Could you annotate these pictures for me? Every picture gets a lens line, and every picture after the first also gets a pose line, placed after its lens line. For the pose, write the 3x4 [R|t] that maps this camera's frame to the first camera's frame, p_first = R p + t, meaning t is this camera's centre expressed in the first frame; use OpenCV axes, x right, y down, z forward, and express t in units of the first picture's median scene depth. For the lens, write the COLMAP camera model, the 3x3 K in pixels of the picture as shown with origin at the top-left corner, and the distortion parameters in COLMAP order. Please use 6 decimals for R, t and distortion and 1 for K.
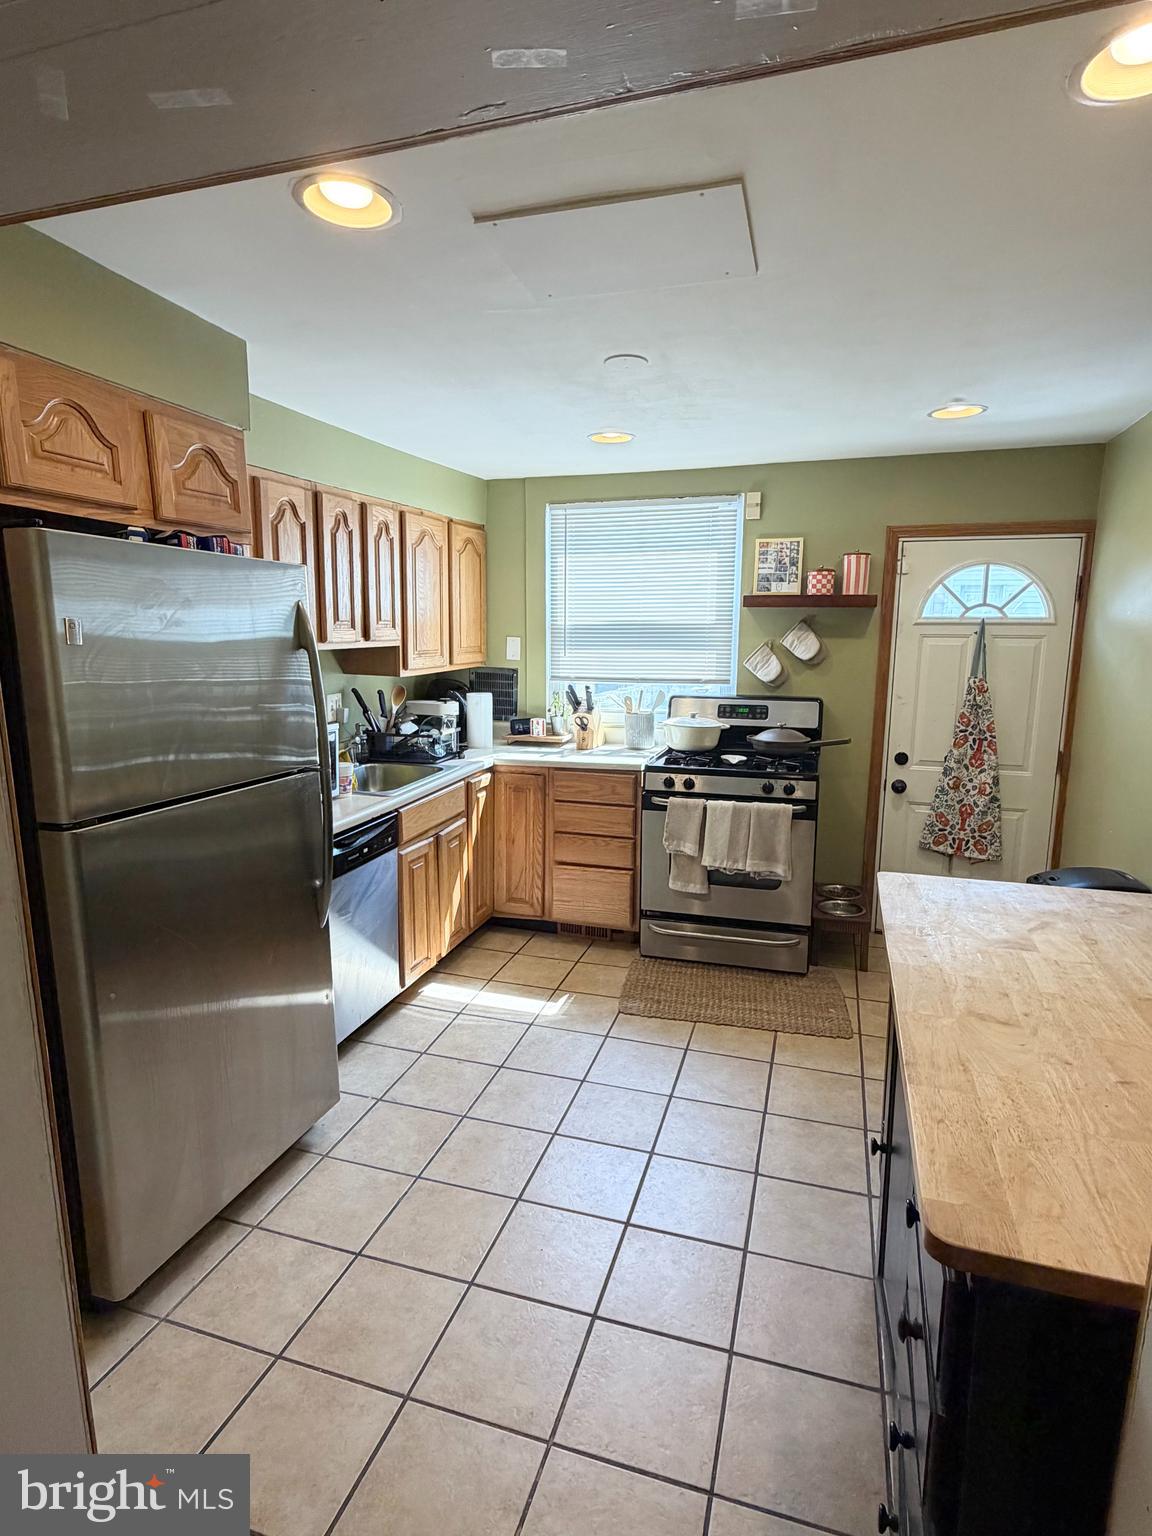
lens RADIAL K [[809.7, 0, 576.0], [0, 809.7, 768.0], [0, 0, 1]] dist [-0.001102, 0.000549]
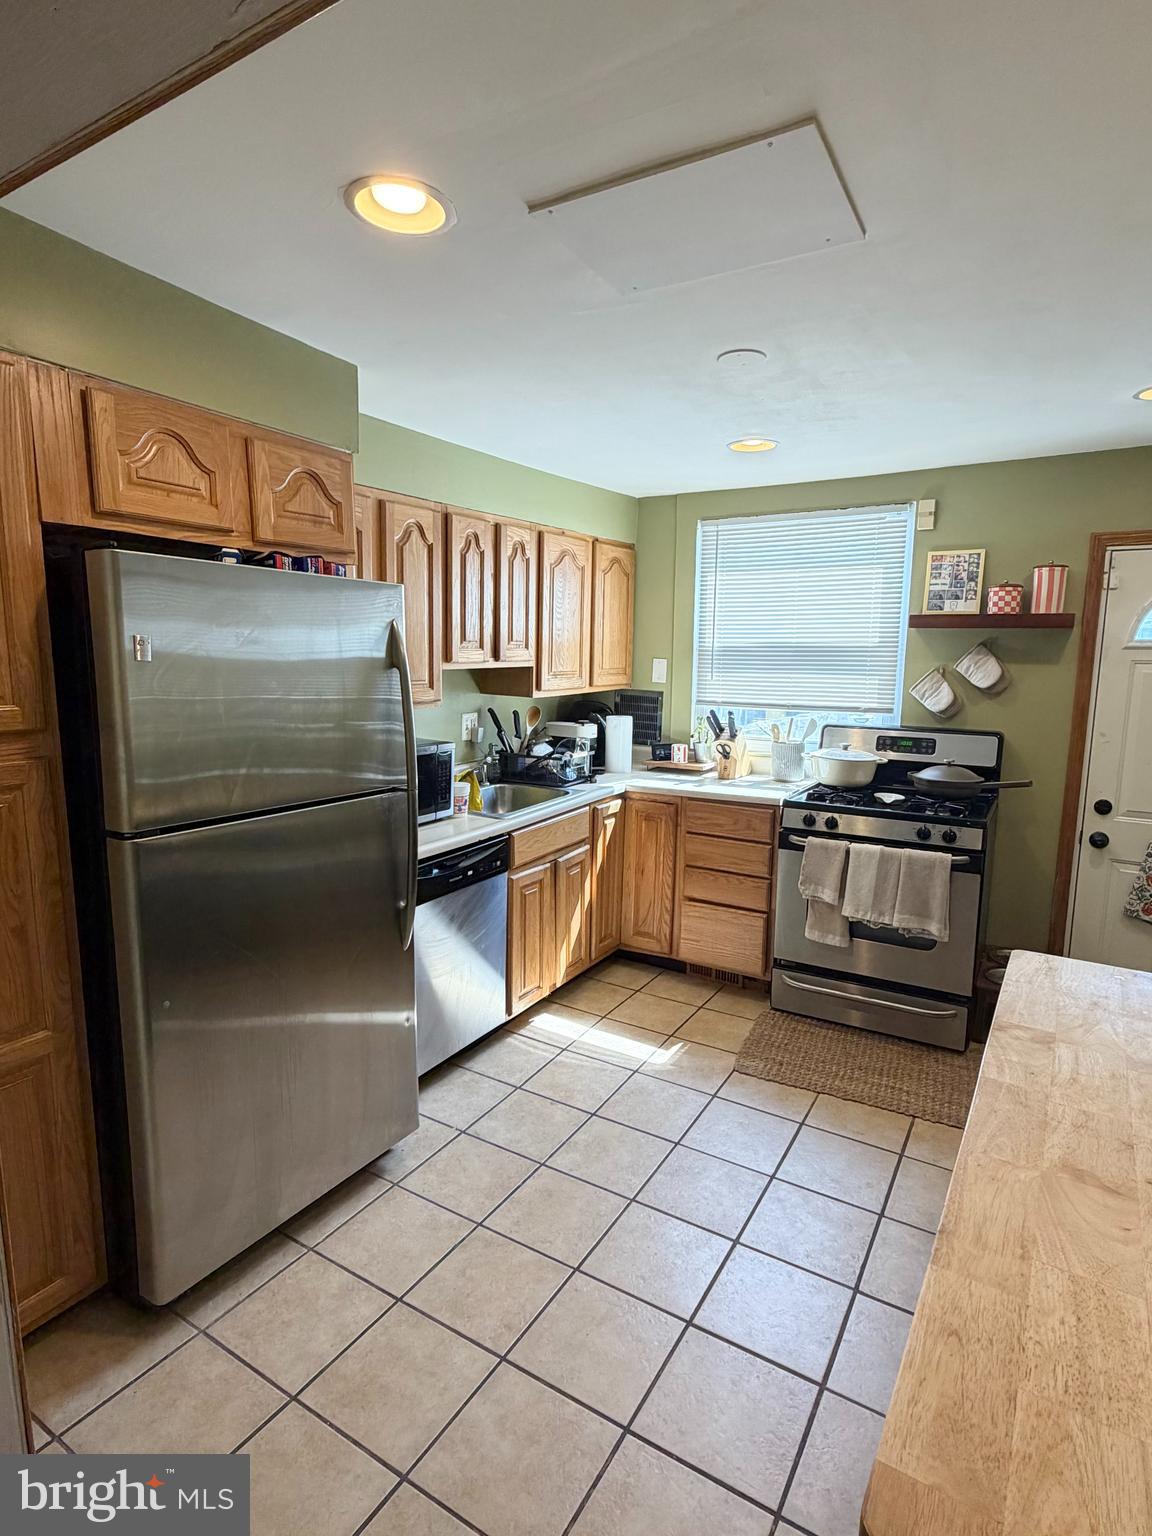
lens RADIAL K [[809.7, 0, 576.0], [0, 809.7, 768.0], [0, 0, 1]] dist [-0.001102, 0.000549]
pose [[0.970265, 0.041954, -0.238380, 0.078329], [-0.048320, 0.998613, -0.020924, -0.009366], [0.237172, 0.031820, 0.970946, 0.059004]]
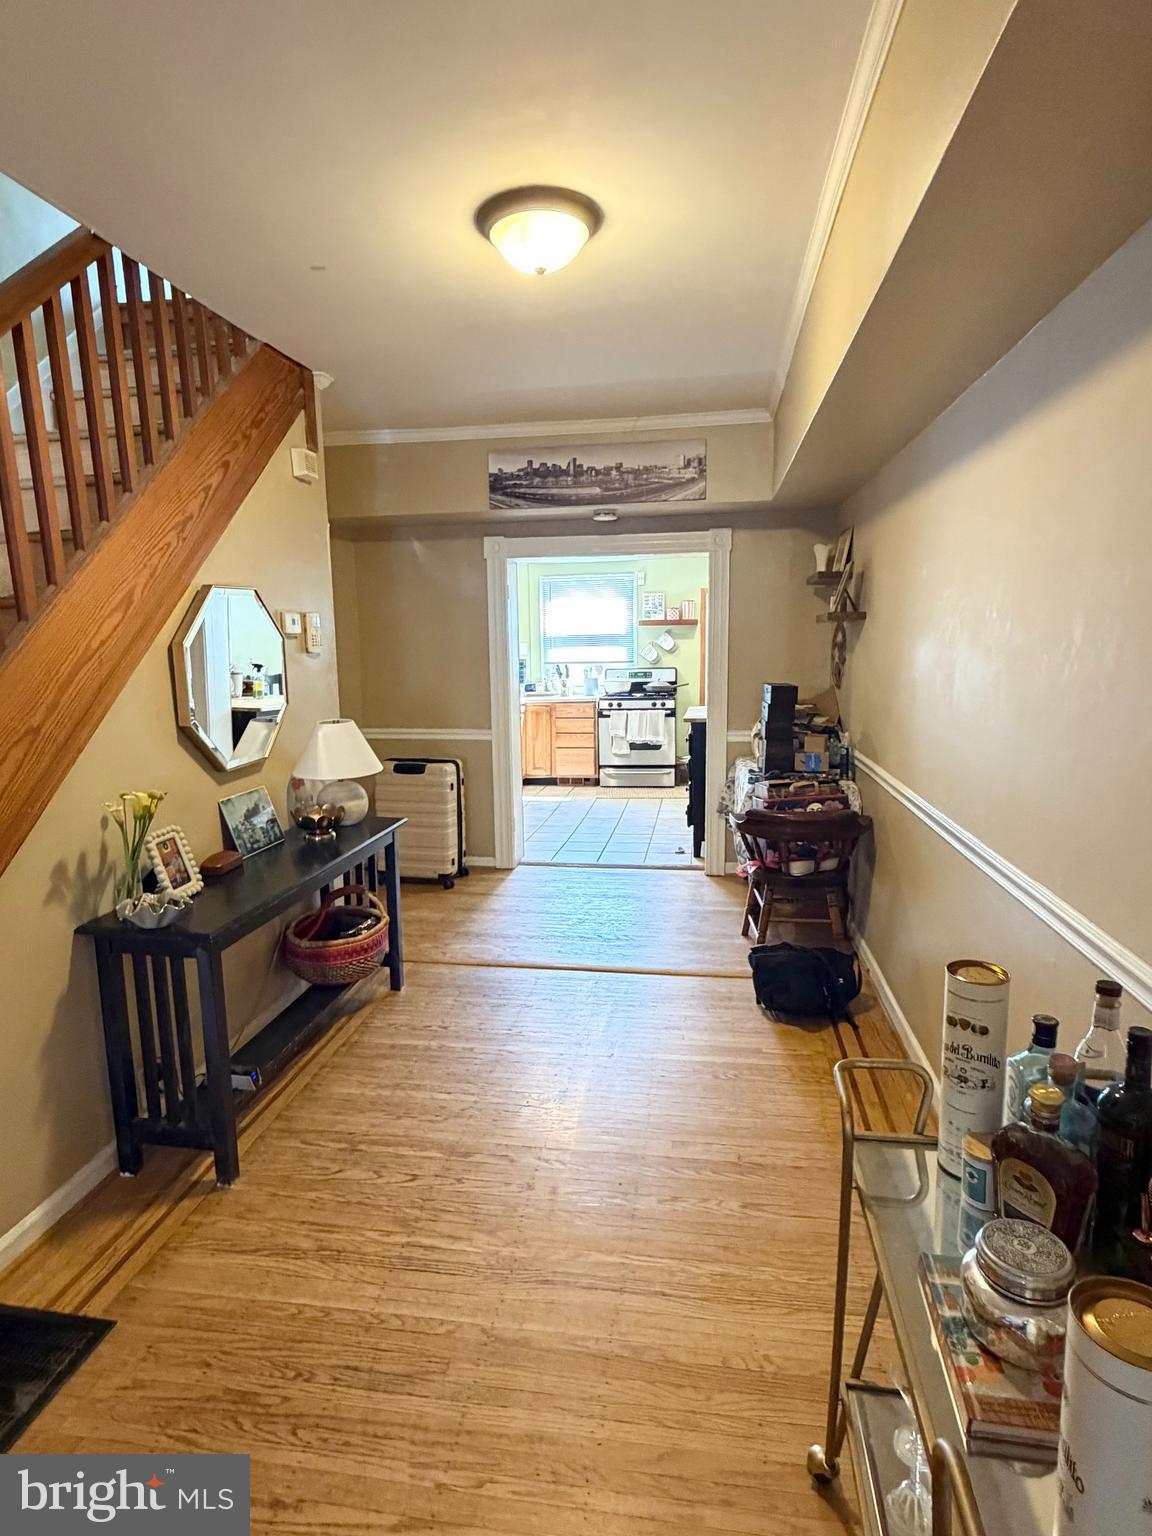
lens RADIAL K [[809.7, 0, 576.0], [0, 809.7, 768.0], [0, 0, 1]] dist [-0.001102, 0.000549]
pose [[0.988633, -0.040896, 0.144683, -0.319002], [0.045099, 0.998647, -0.025891, 0.254182], [-0.143428, 0.032122, 0.989139, -1.223056]]
